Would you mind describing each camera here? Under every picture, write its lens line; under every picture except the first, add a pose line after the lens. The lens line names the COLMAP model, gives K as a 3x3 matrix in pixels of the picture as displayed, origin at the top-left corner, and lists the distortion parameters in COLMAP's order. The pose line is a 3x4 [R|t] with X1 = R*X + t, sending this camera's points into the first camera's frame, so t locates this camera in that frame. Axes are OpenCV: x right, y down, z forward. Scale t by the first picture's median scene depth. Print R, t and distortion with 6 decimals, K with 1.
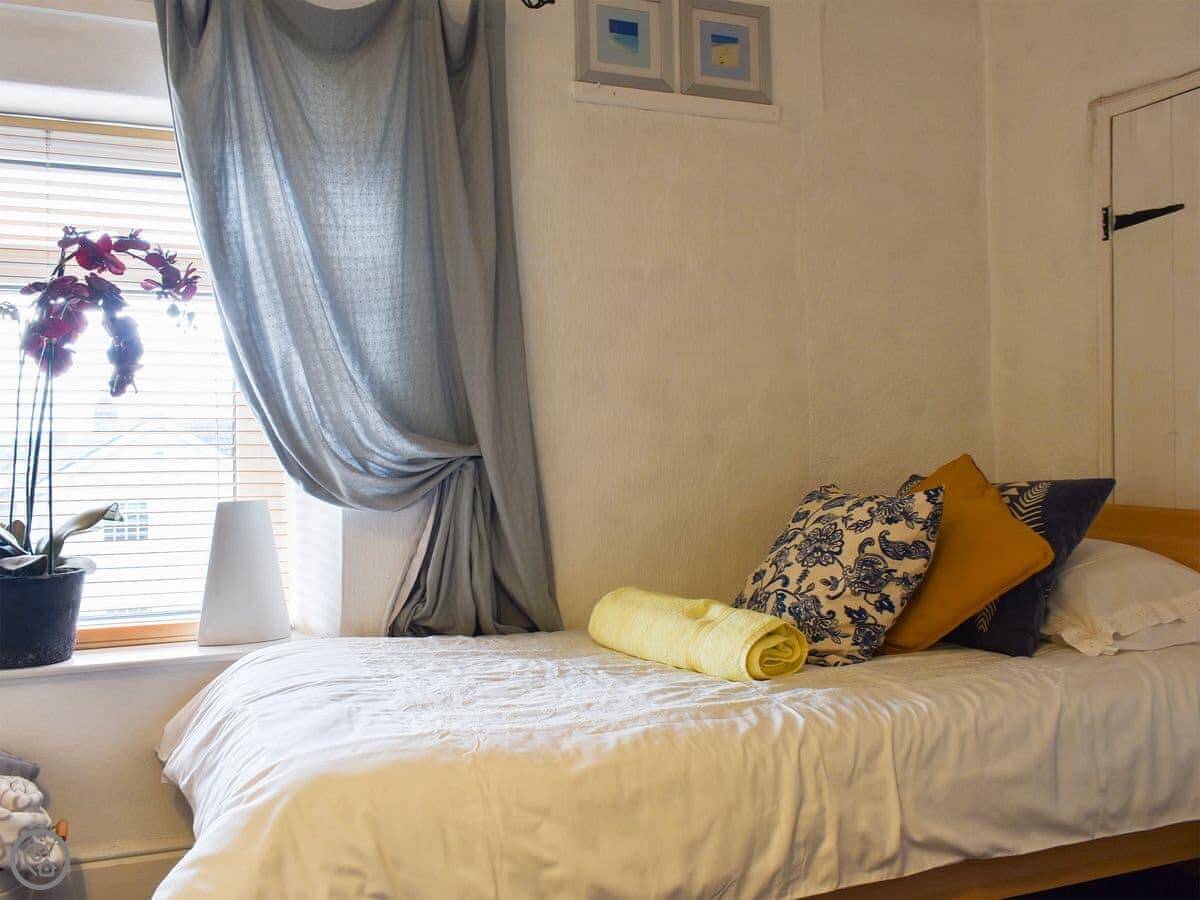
lens RADIAL K [[1078.3, 0, 596.1], [0, 1078.3, 434.3], [0, 0, 1]] dist [0.013342, -0.002672]
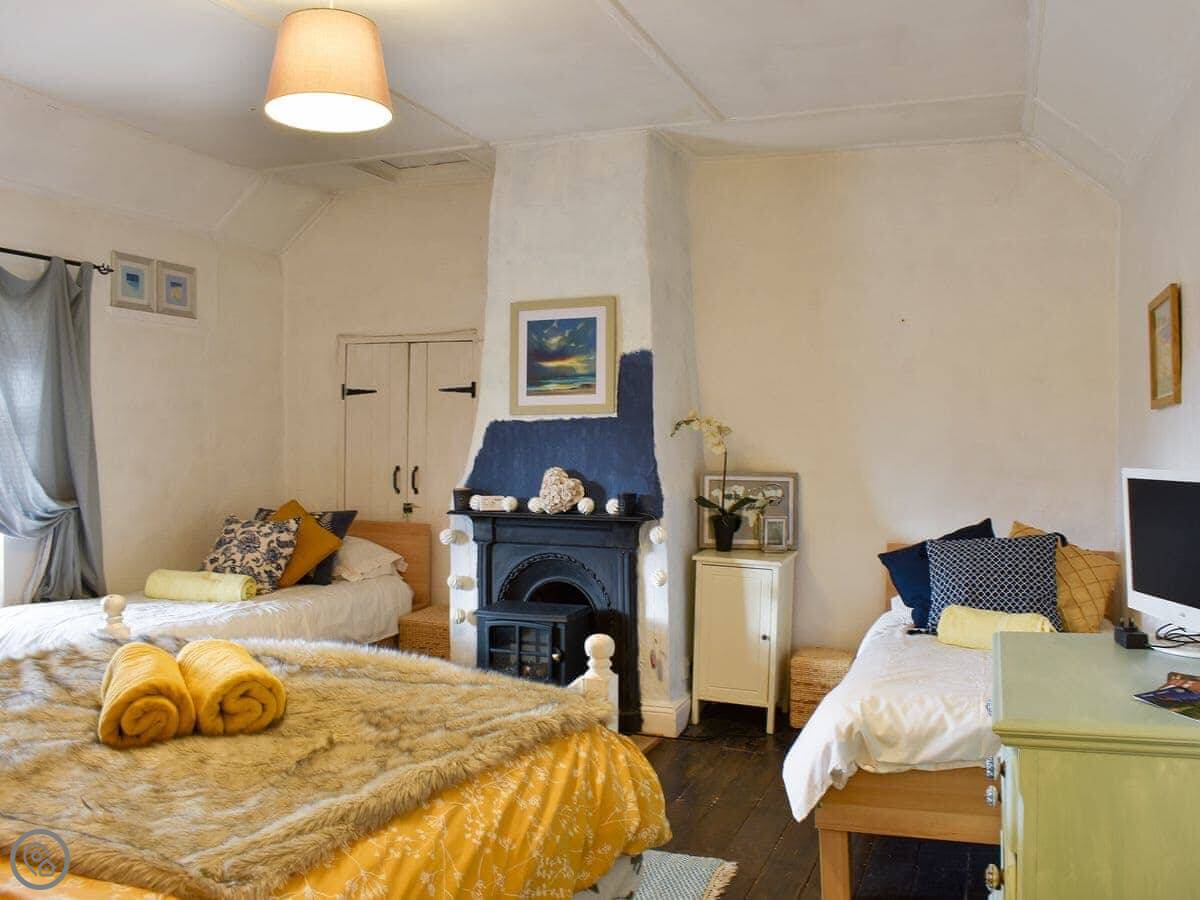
lens RADIAL K [[1078.3, 0, 596.1], [0, 1078.3, 434.3], [0, 0, 1]] dist [0.013342, -0.002672]
pose [[0.679065, 0.023138, 0.733714, -0.954527], [-0.027460, 0.999604, -0.006108, -0.131974], [-0.733565, -0.016000, 0.679431, -1.054432]]
